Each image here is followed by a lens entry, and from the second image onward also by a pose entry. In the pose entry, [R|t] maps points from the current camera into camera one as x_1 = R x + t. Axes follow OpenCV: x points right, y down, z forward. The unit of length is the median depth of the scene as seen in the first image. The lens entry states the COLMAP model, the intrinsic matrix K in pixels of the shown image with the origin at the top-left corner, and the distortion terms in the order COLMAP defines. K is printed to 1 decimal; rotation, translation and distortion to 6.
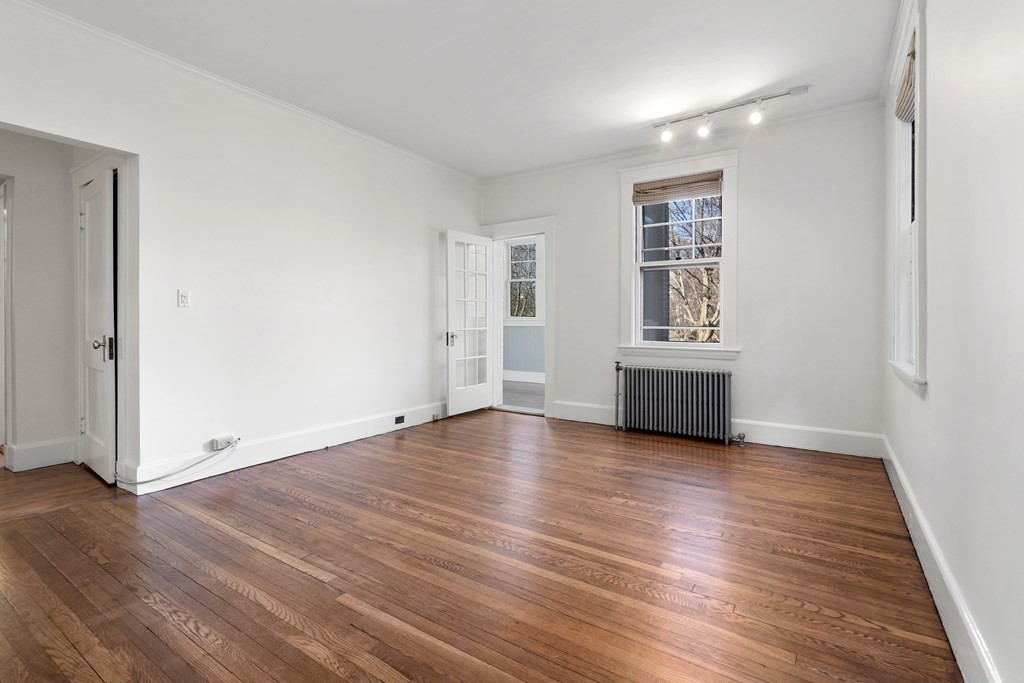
lens RADIAL K [[475.5, 0, 499.8], [0, 475.5, 329.0], [0, 0, 1]] dist [0.000122, 0.001473]
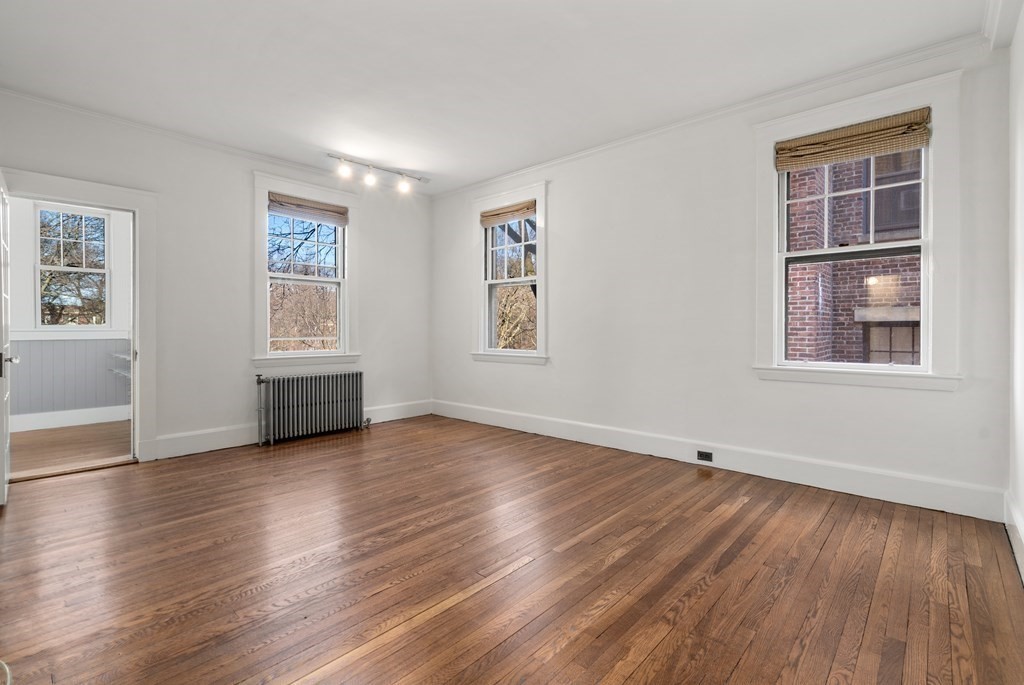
lens RADIAL K [[475.5, 0, 519.7], [0, 475.5, 343.3], [0, 0, 1]] dist [0.000122, 0.001473]
pose [[0.123645, -0.023618, 0.992045, -0.714220], [0.016609, 0.999626, 0.021729, -0.005487], [-0.992188, 0.013790, 0.123991, 0.423692]]
